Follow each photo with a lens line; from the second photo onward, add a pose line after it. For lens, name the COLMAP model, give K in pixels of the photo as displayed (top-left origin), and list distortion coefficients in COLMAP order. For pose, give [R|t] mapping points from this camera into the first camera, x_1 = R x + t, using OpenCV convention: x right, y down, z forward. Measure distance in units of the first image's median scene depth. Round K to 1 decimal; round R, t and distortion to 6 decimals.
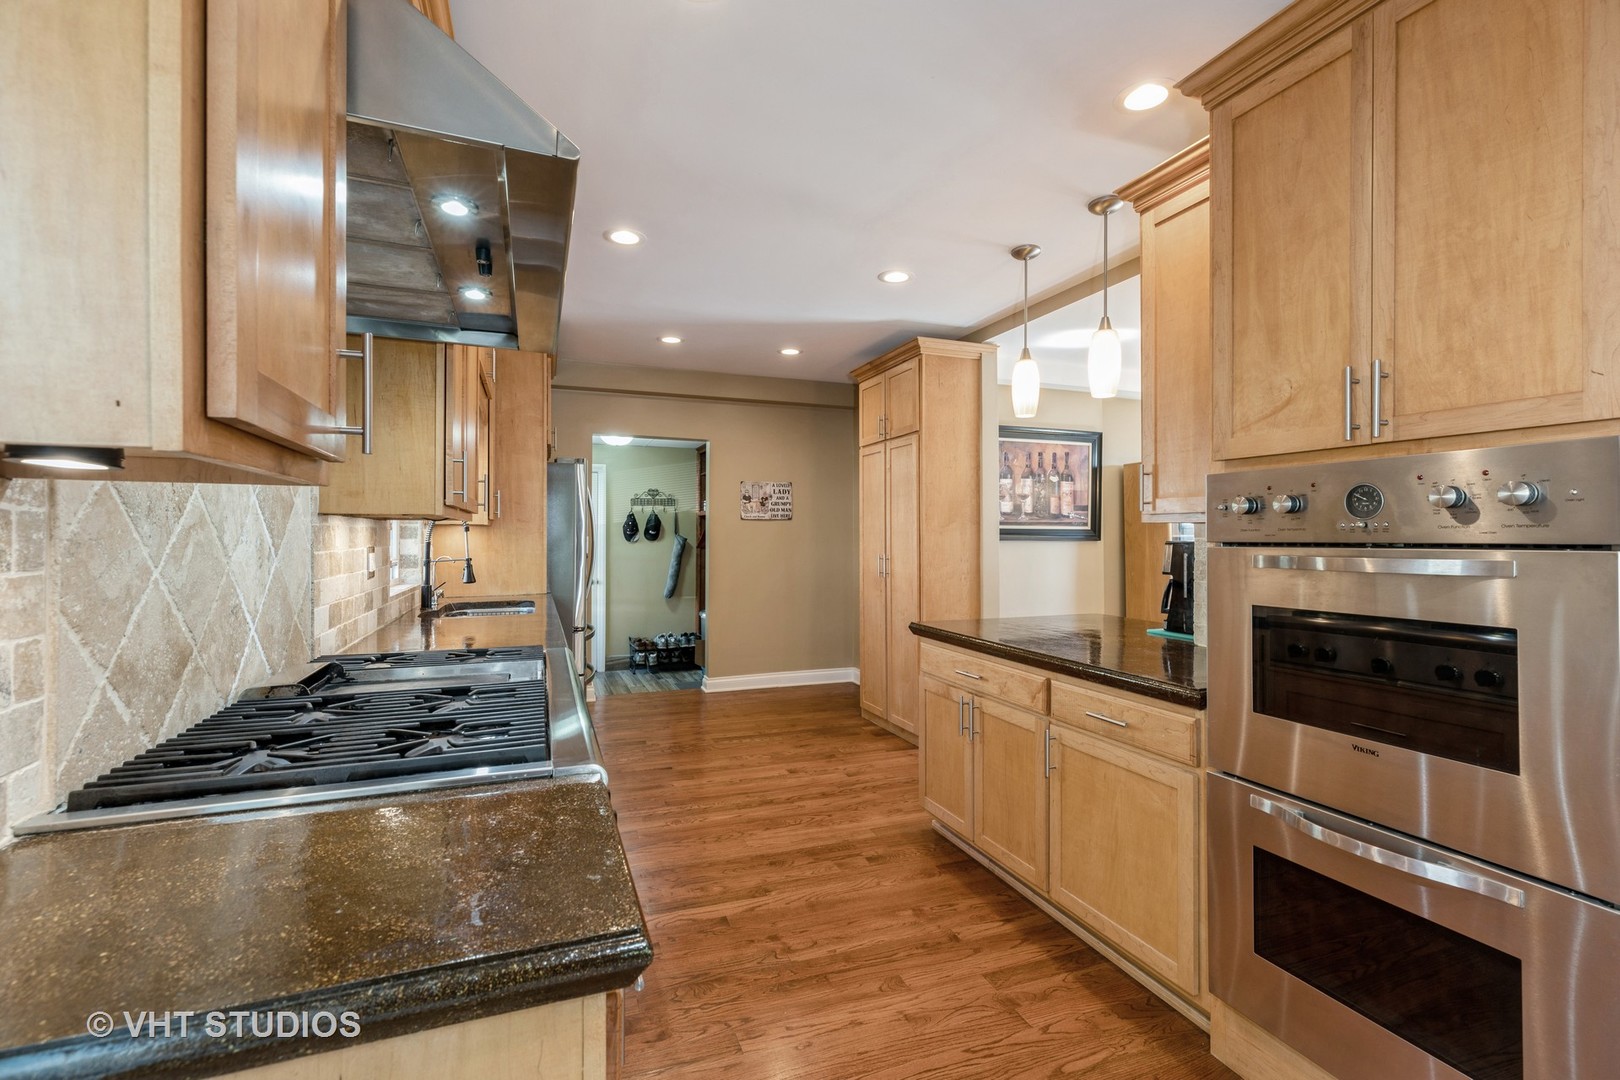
lens RADIAL K [[729.3, 0, 810.0], [0, 729.3, 540.0], [0, 0, 1]] dist [0.011888, -0.000006]
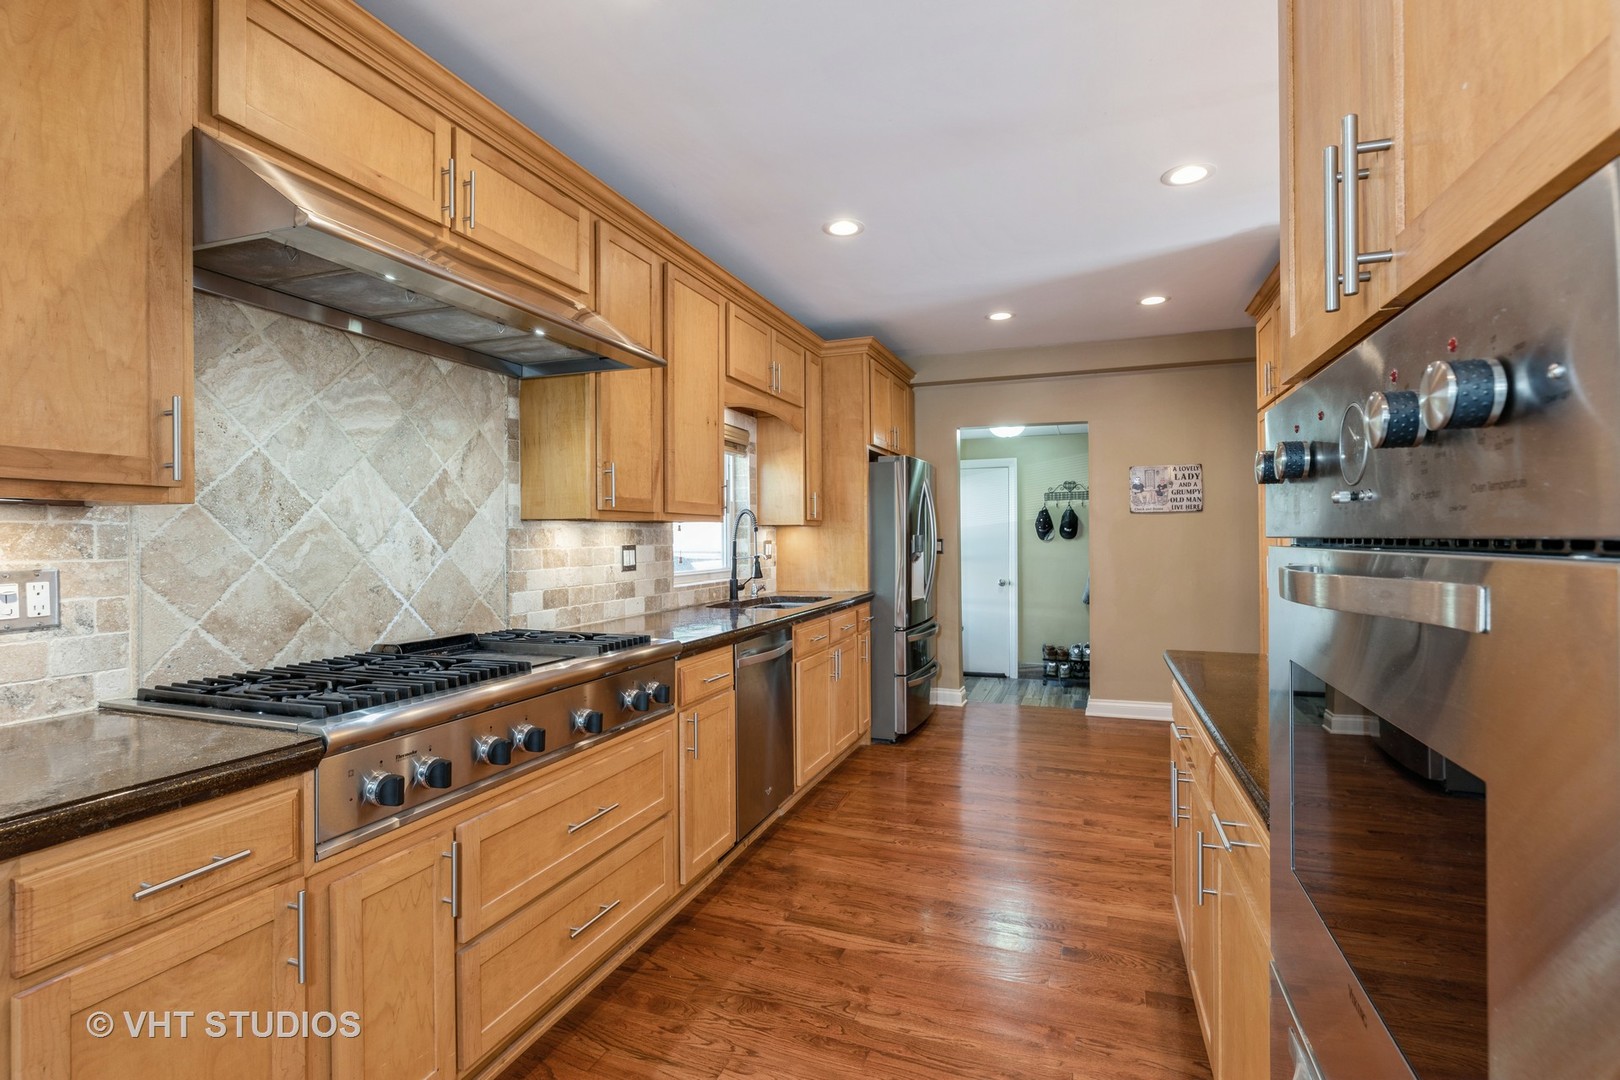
lens RADIAL K [[762.6, 0, 807.2], [0, 762.6, 542.5], [0, 0, 1]] dist [0.000889, 0.000868]
pose [[0.750098, -0.002023, -0.661323, 0.371786], [0.005277, 0.999982, 0.002928, 0.001929], [0.661306, -0.005686, 0.750095, 0.196866]]
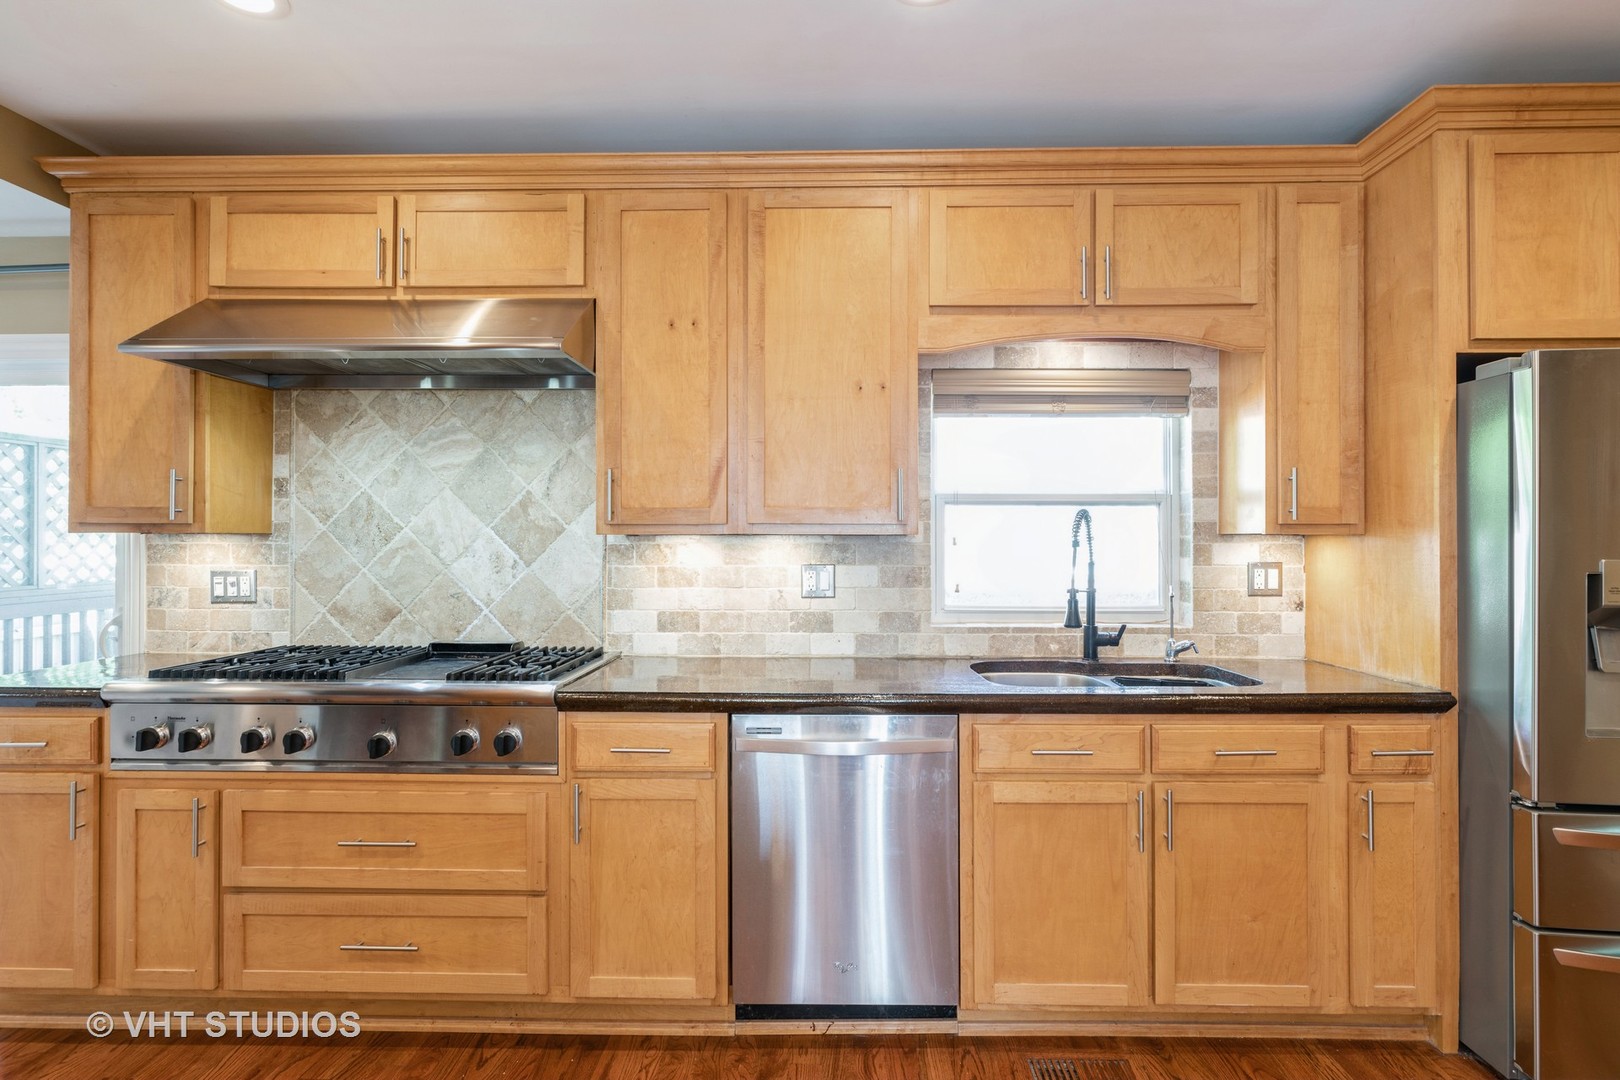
lens RADIAL K [[806.2, 0, 810.0], [0, 806.2, 540.0], [0, 0, 1]] dist [-0.000823, 0.000081]
pose [[-0.378195, -0.005239, -0.925711, 0.295294], [-0.005908, 0.999977, -0.003245, -0.015337], [0.925707, 0.004242, -0.378218, 1.111983]]
